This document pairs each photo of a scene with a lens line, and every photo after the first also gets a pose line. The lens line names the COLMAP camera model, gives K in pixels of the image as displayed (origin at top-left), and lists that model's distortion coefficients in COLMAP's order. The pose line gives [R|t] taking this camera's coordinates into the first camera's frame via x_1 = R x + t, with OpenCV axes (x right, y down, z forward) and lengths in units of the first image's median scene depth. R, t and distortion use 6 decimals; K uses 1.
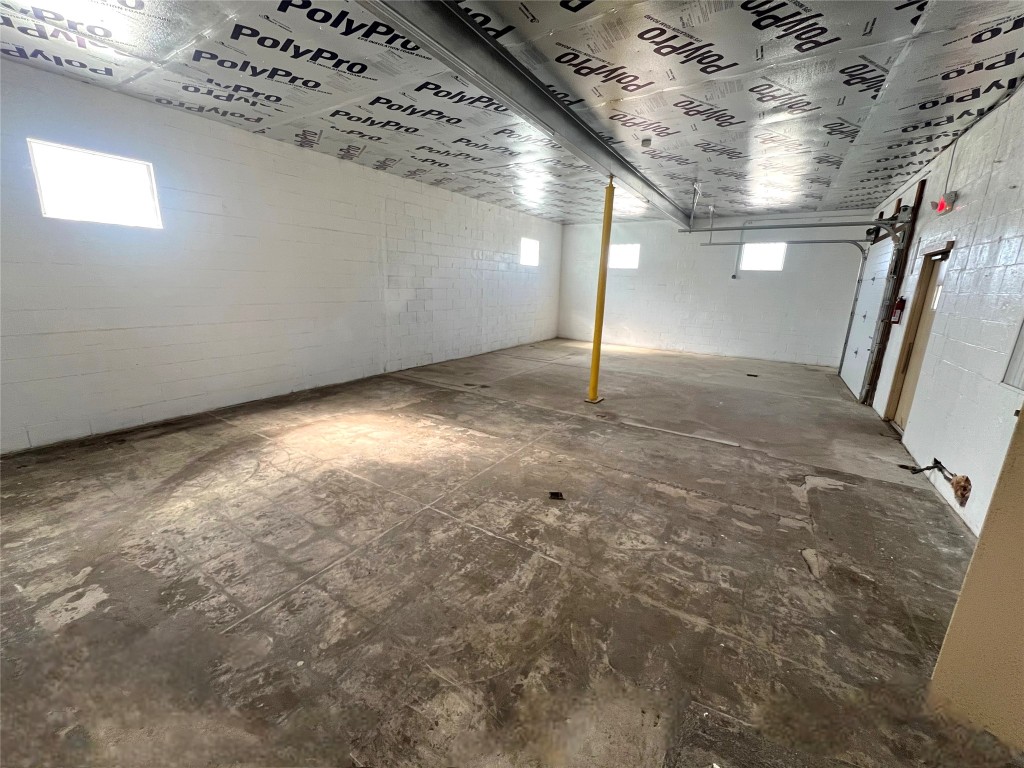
lens RADIAL K [[410.8, 0, 511.0], [0, 410.8, 383.3], [0, 0, 1]] dist [-0.004806, 0.001070]
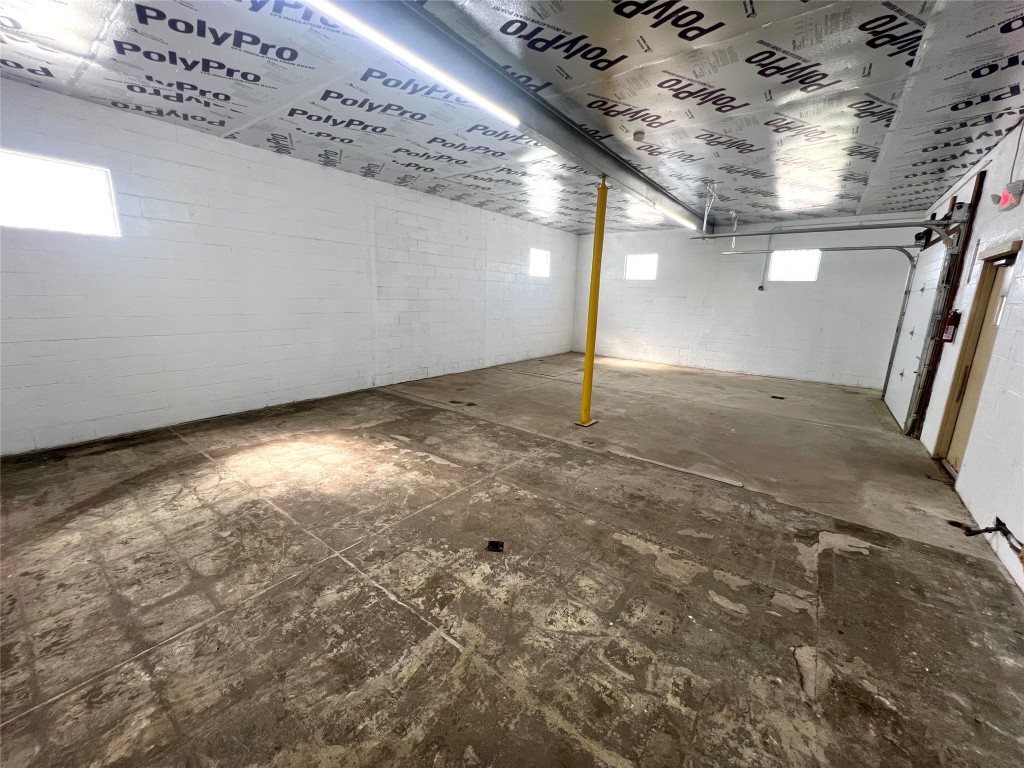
lens RADIAL K [[408.5, 0, 510.4], [0, 408.5, 383.5], [0, 0, 1]] dist [-0.000294, 0.000317]
pose [[0.996523, 0.018562, -0.081220, 0.169285], [-0.020883, 0.999395, -0.027824, -0.027358], [0.080655, 0.029423, 0.996308, 0.142598]]
